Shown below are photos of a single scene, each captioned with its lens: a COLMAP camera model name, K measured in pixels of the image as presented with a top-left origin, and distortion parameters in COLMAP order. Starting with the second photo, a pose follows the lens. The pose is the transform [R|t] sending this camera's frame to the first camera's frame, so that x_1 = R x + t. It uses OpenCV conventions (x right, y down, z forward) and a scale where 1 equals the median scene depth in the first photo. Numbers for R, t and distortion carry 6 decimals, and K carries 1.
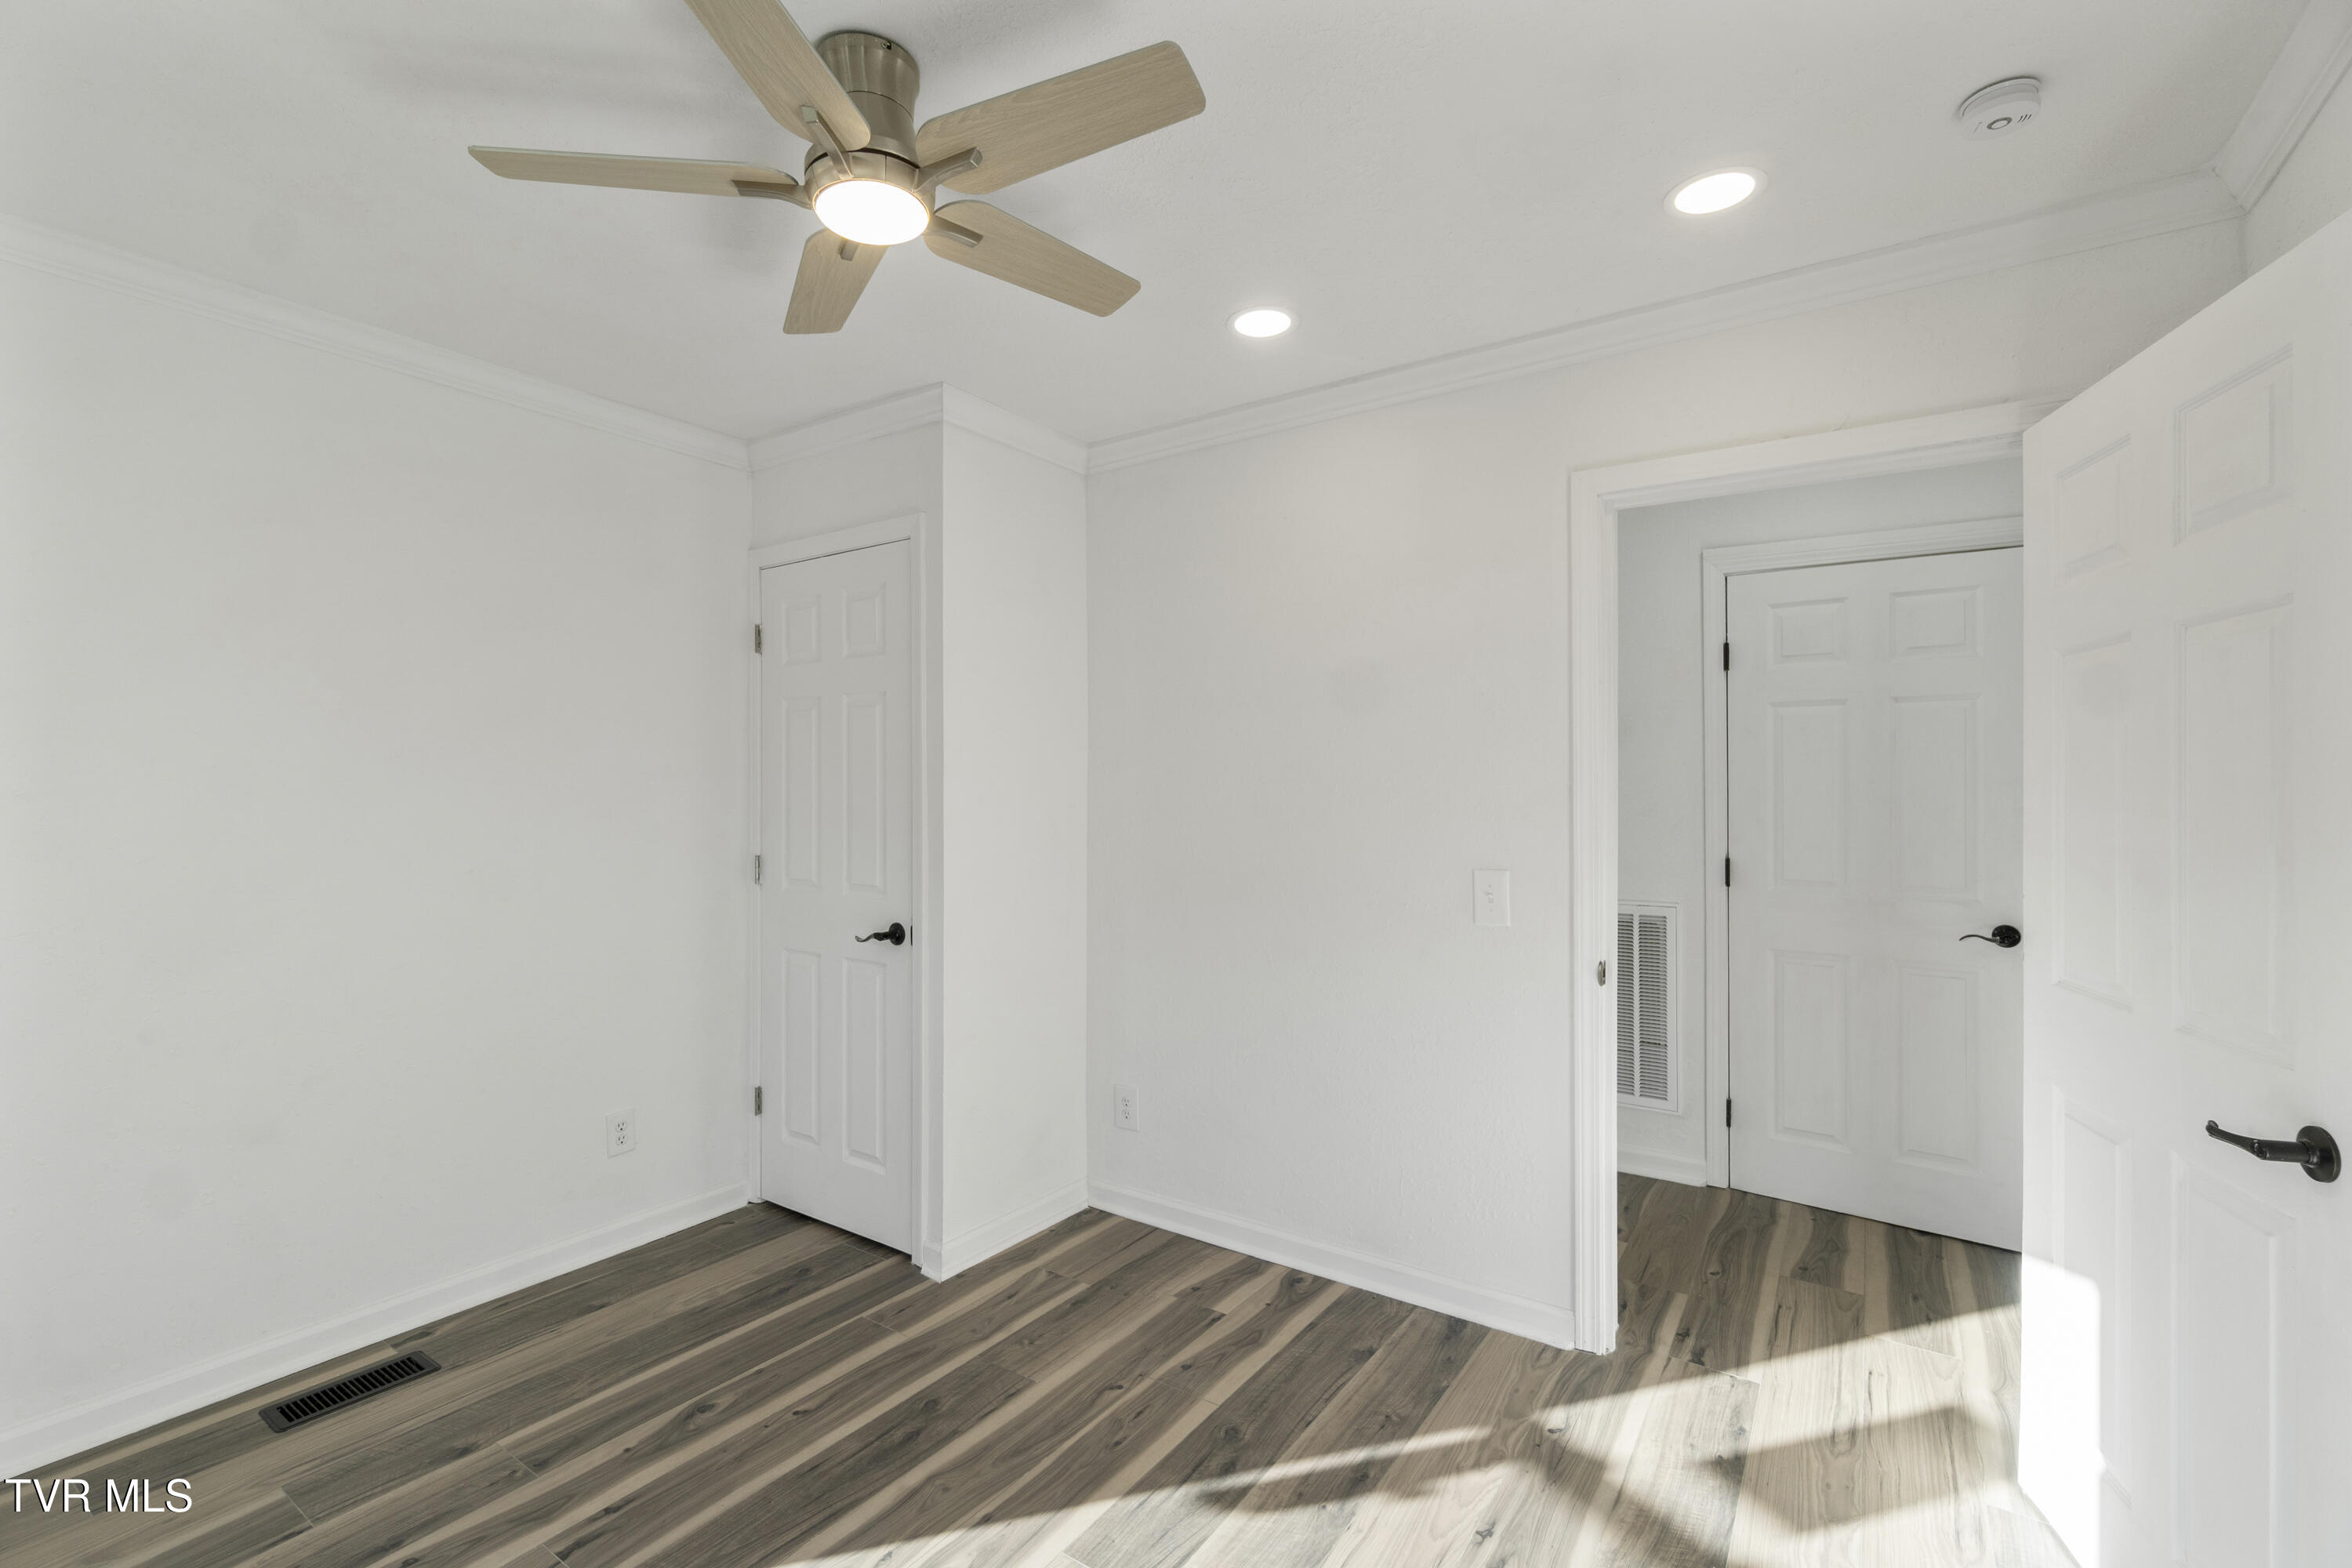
lens RADIAL K [[1020.4, 0, 1165.2], [0, 1020.4, 793.8], [0, 0, 1]] dist [-0.002287, 0.000661]
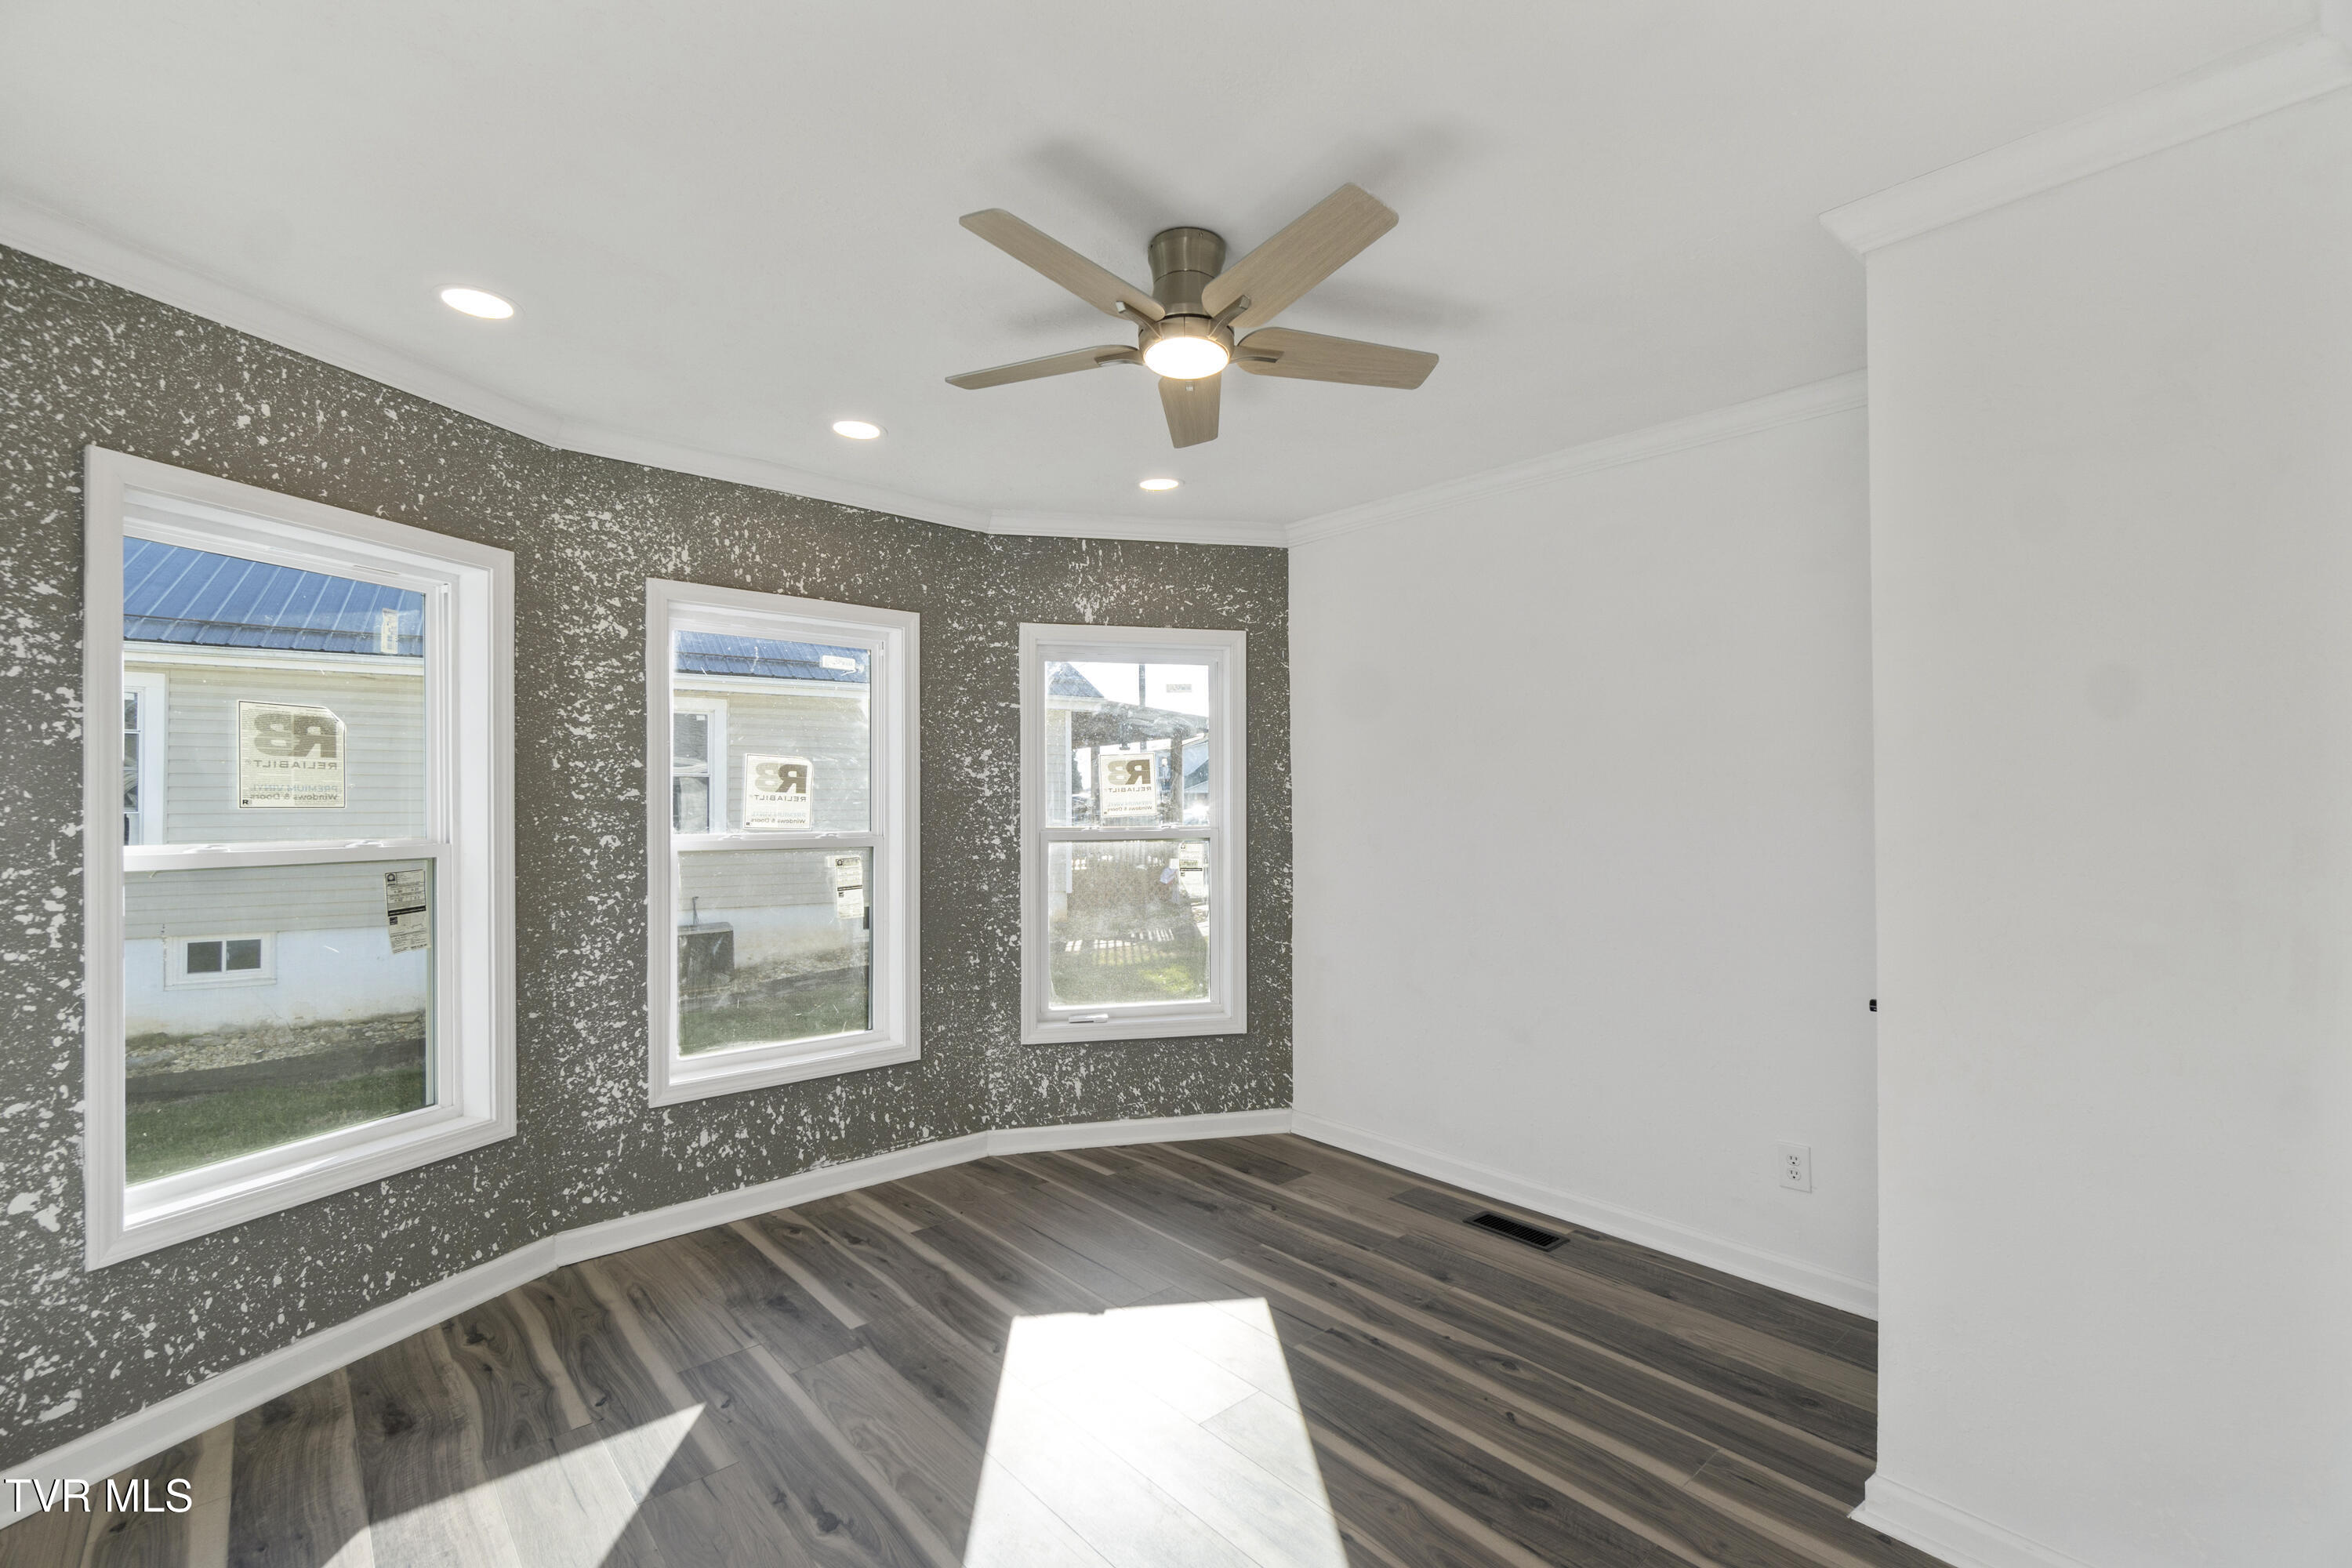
lens RADIAL K [[1020.4, 0, 1165.2], [0, 1020.4, 793.8], [0, 0, 1]] dist [-0.002287, 0.000661]
pose [[-0.236291, -0.009188, -0.971639, 0.697139], [-0.006790, 0.999946, -0.007804, 0.002901], [0.971659, 0.004753, -0.236341, 0.893161]]
